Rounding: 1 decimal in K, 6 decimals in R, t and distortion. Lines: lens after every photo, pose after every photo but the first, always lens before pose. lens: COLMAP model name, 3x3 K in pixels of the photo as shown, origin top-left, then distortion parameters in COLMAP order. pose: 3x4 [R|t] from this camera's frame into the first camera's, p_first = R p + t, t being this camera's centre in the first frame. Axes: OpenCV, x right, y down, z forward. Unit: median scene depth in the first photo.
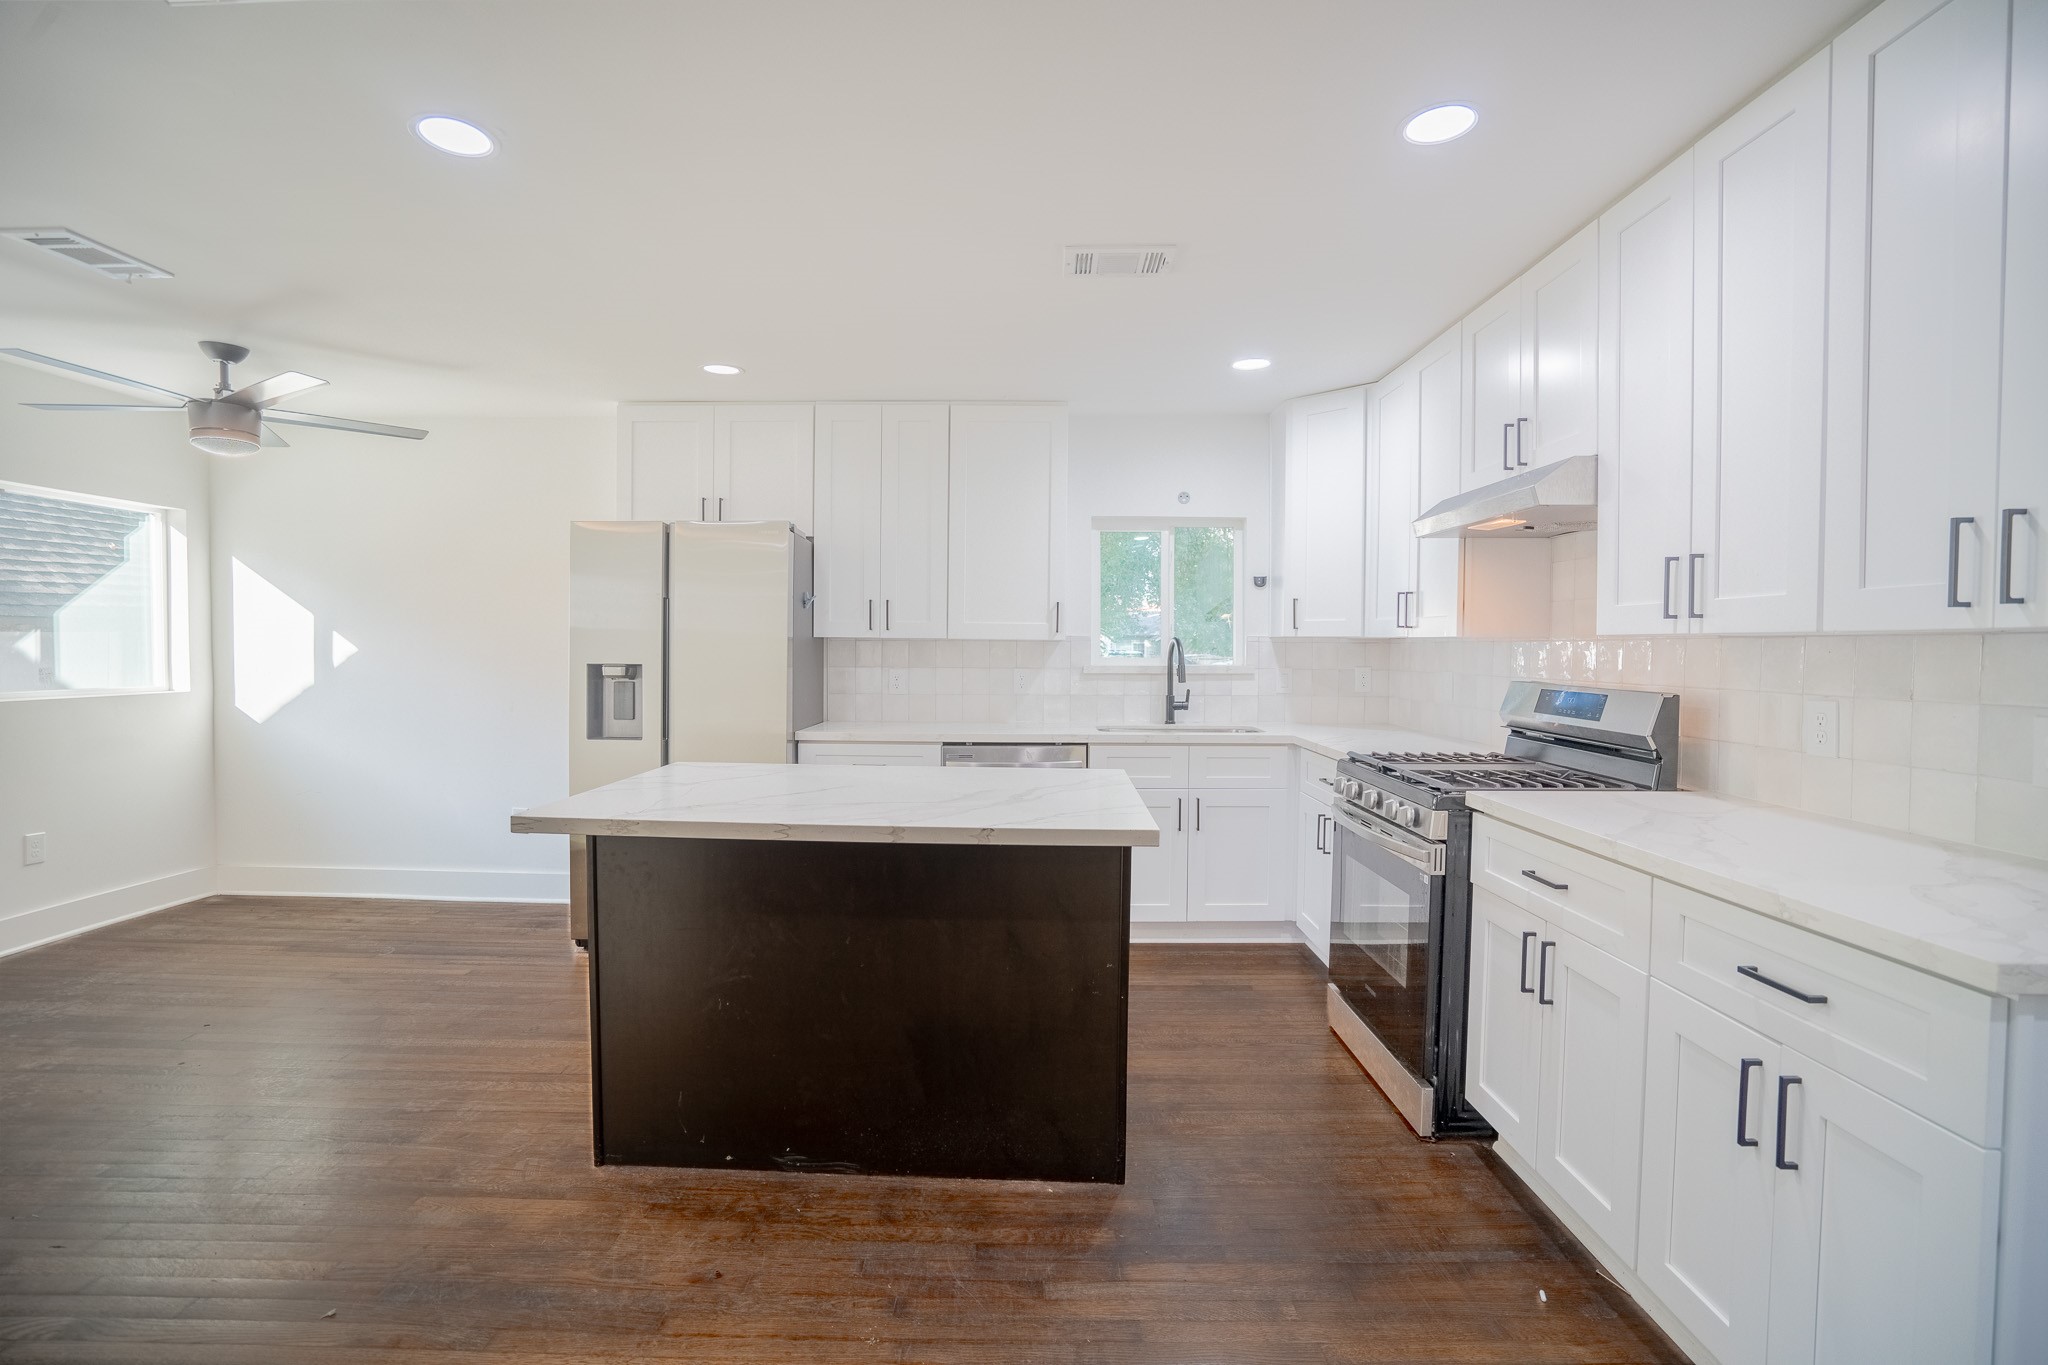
lens RADIAL K [[962.4, 0, 984.6], [0, 962.4, 678.0], [0, 0, 1]] dist [-0.071583, 0.035102]
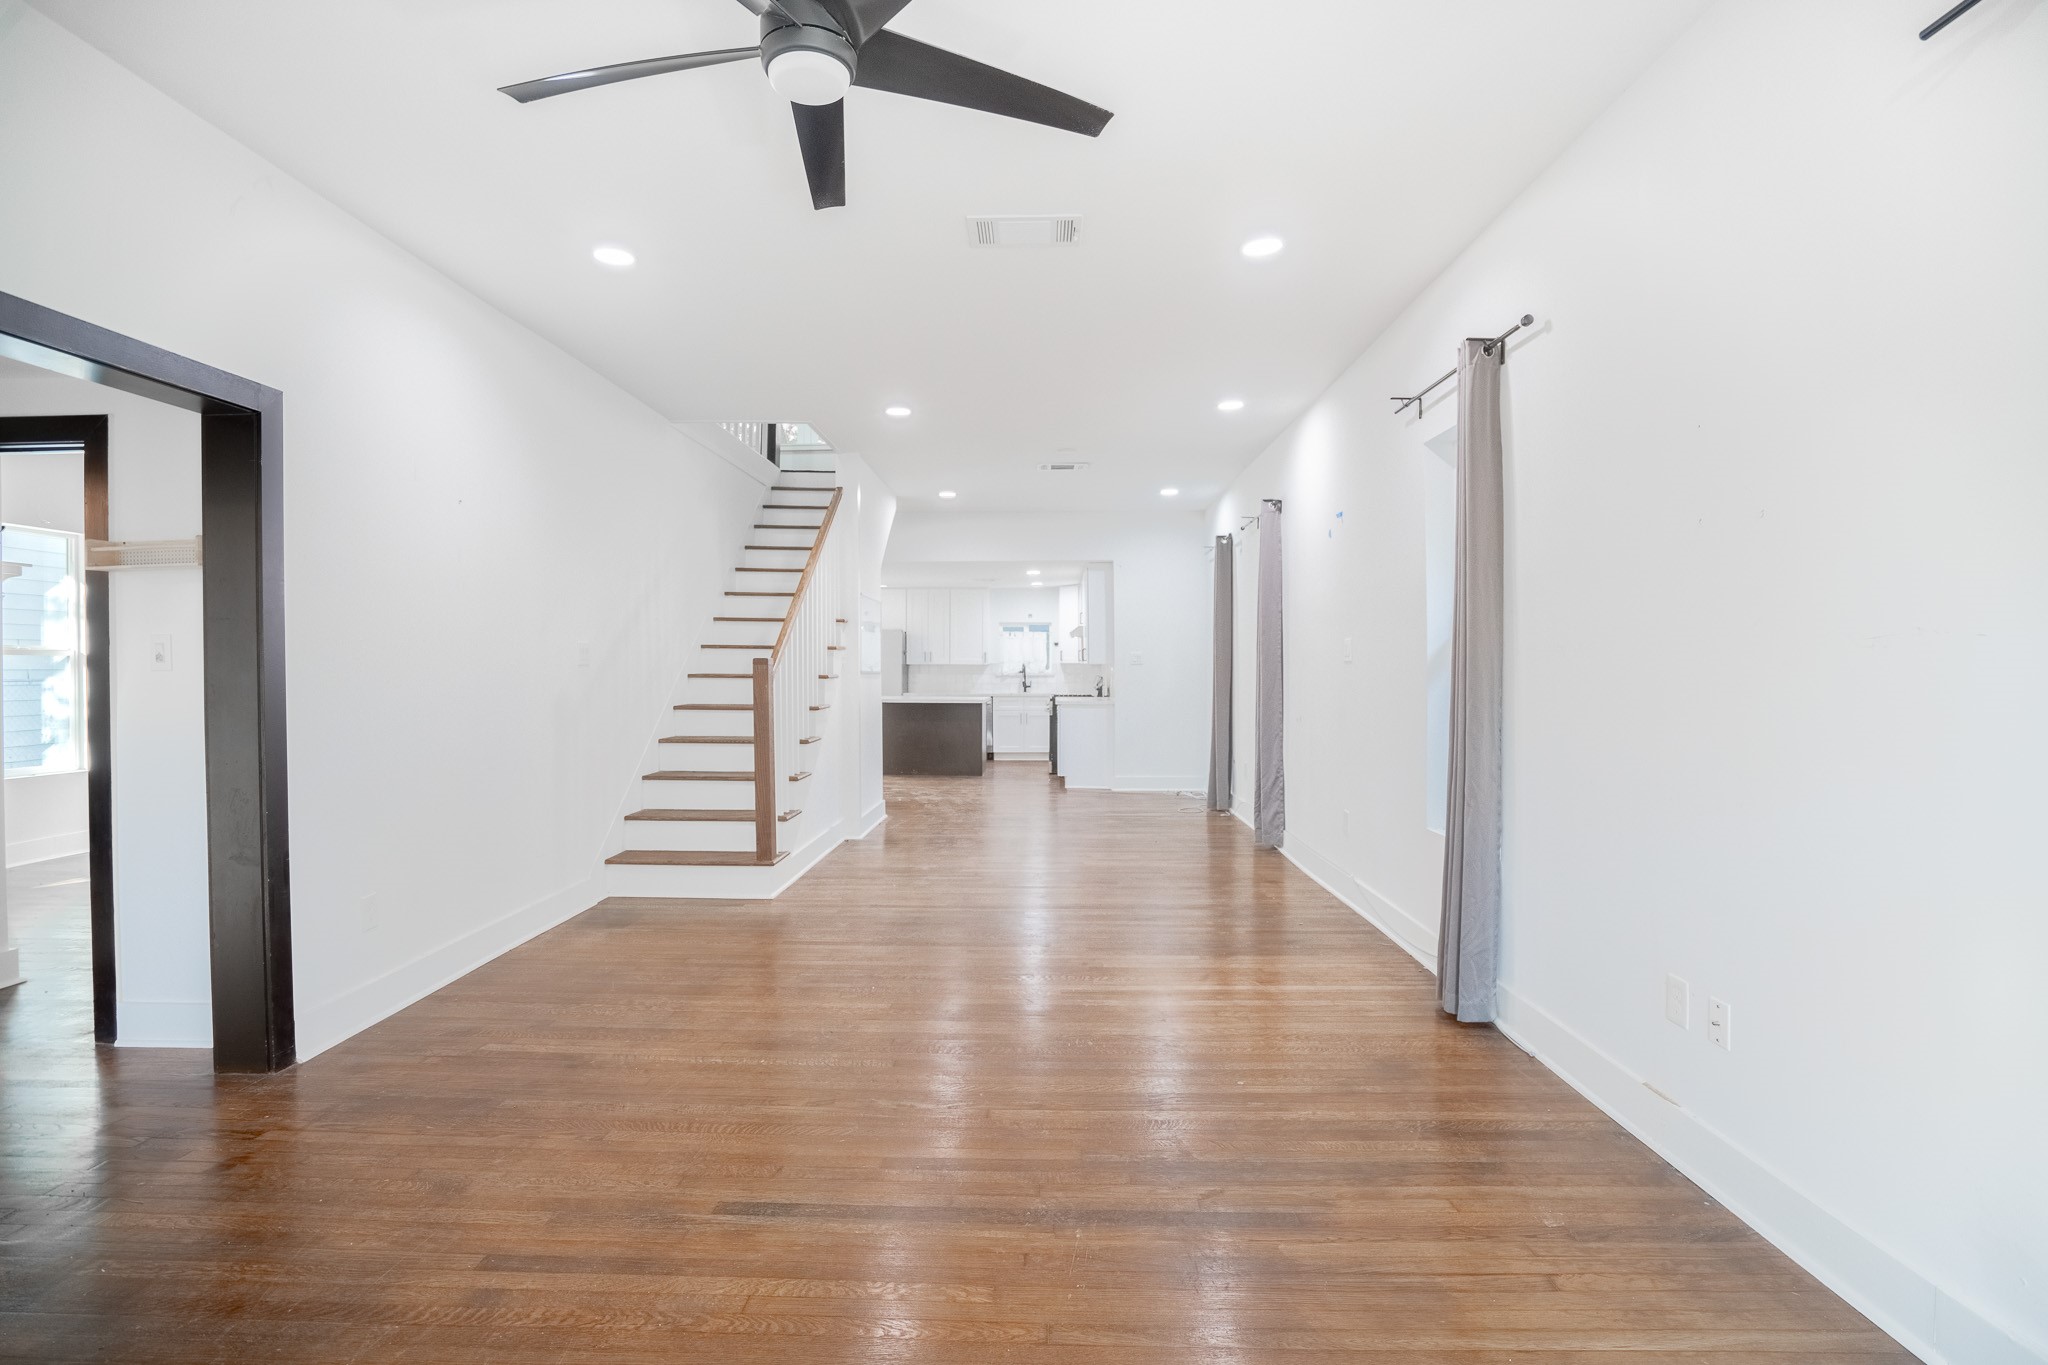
lens RADIAL K [[962.4, 0, 984.6], [0, 962.4, 678.0], [0, 0, 1]] dist [-0.071583, 0.035102]
pose [[0.999896, -0.006590, -0.012825, 0.115994], [0.006324, 0.999767, -0.020652, 0.067437], [0.012958, 0.020568, 0.999704, -2.082185]]
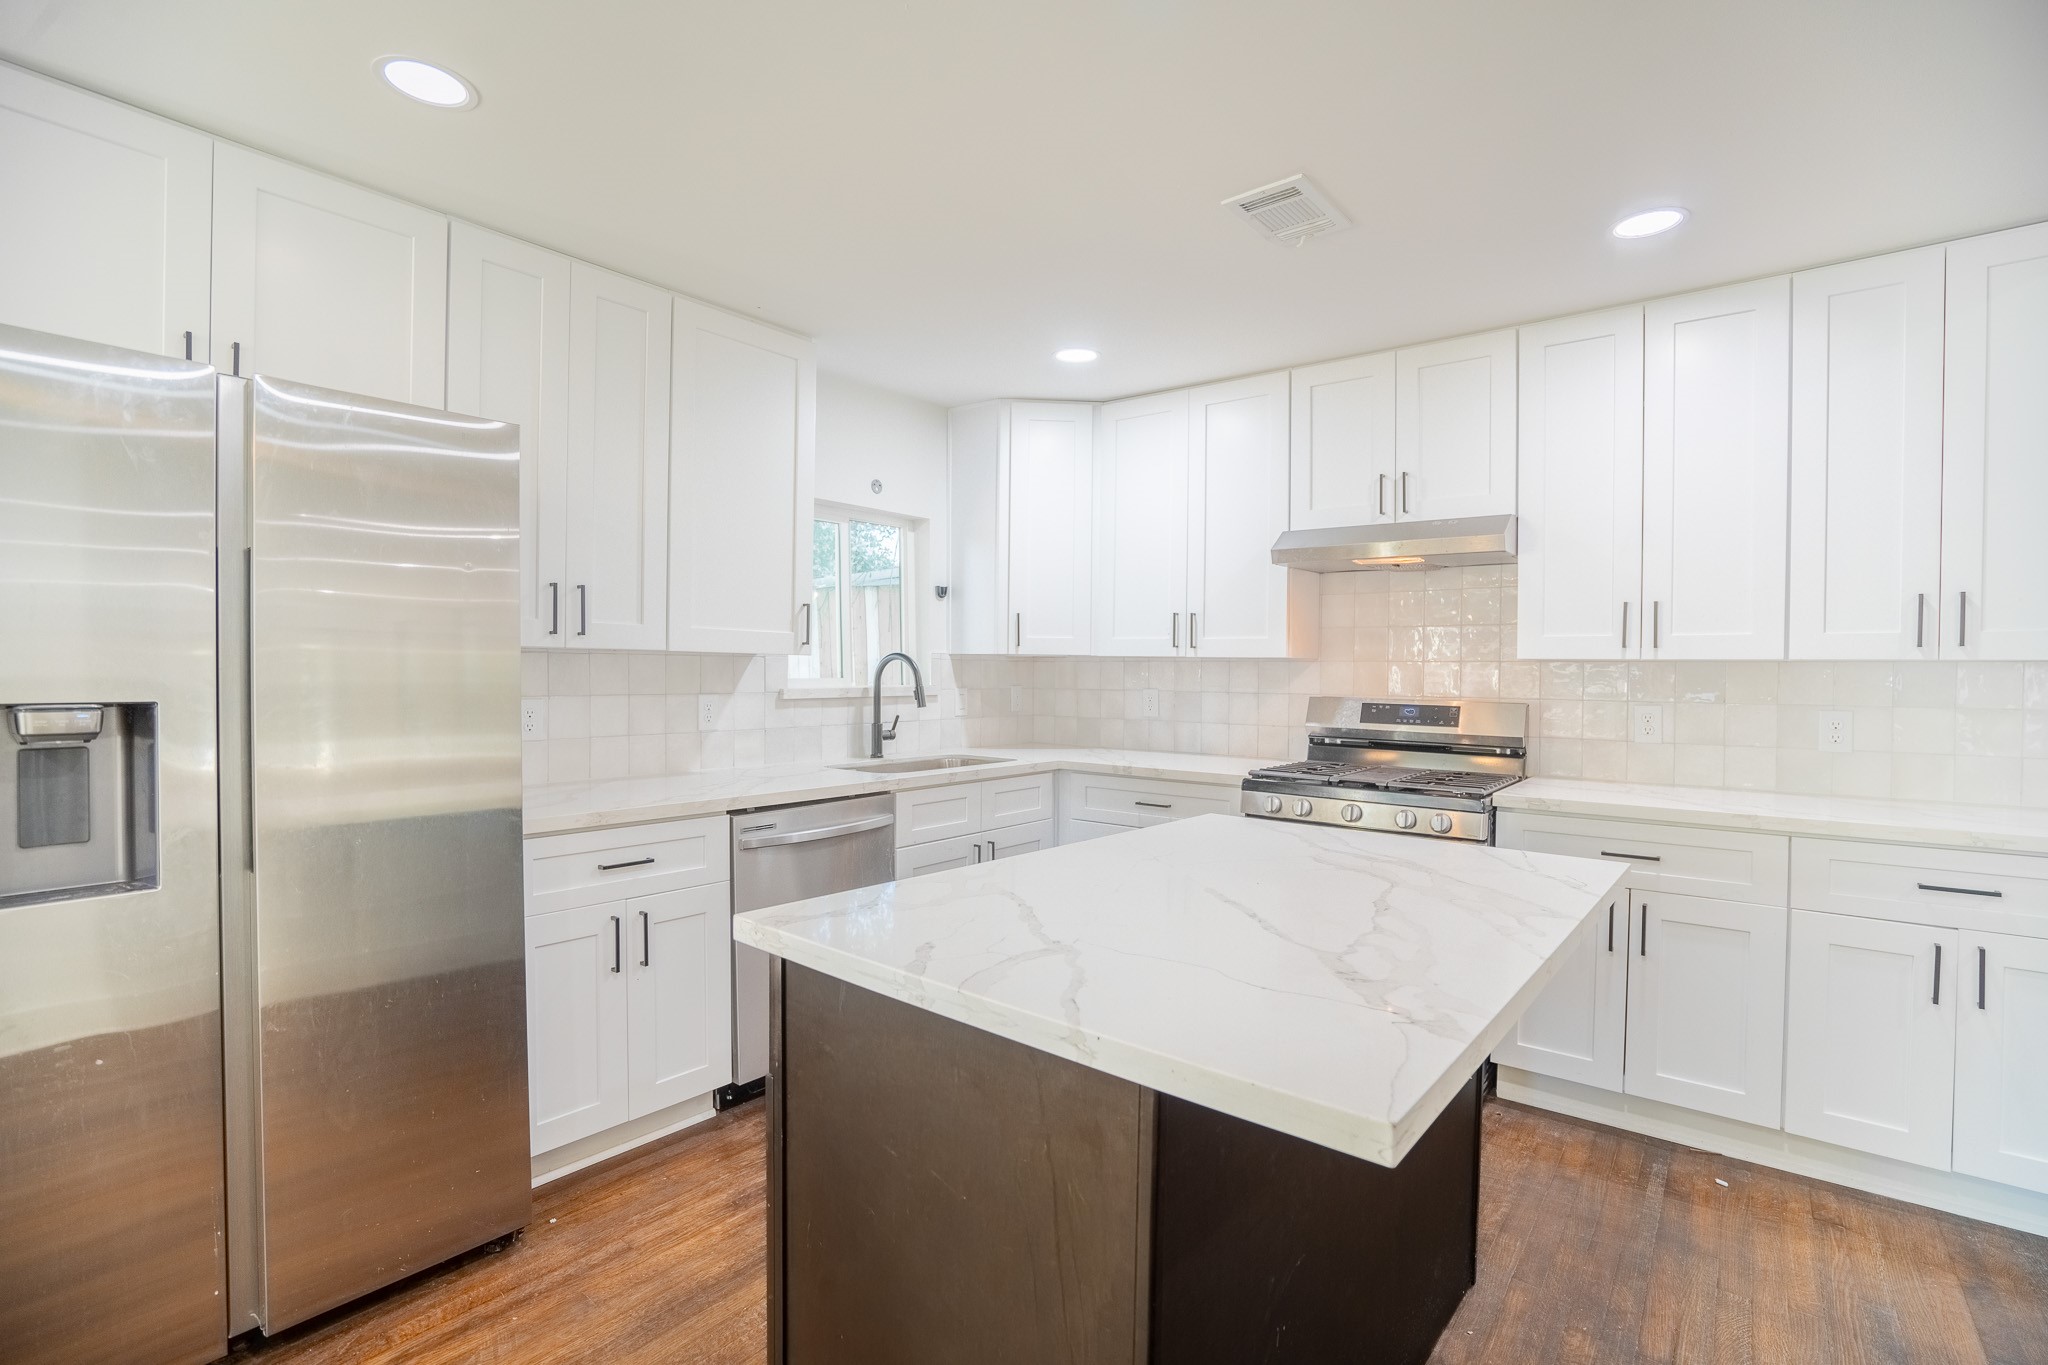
lens RADIAL K [[962.4, 0, 984.6], [0, 962.4, 678.0], [0, 0, 1]] dist [-0.071583, 0.035102]
pose [[0.604883, -0.009615, 0.796256, -0.428667], [0.020851, 0.999776, -0.003767, -0.016263], [-0.796041, 0.018881, 0.604948, 0.442216]]
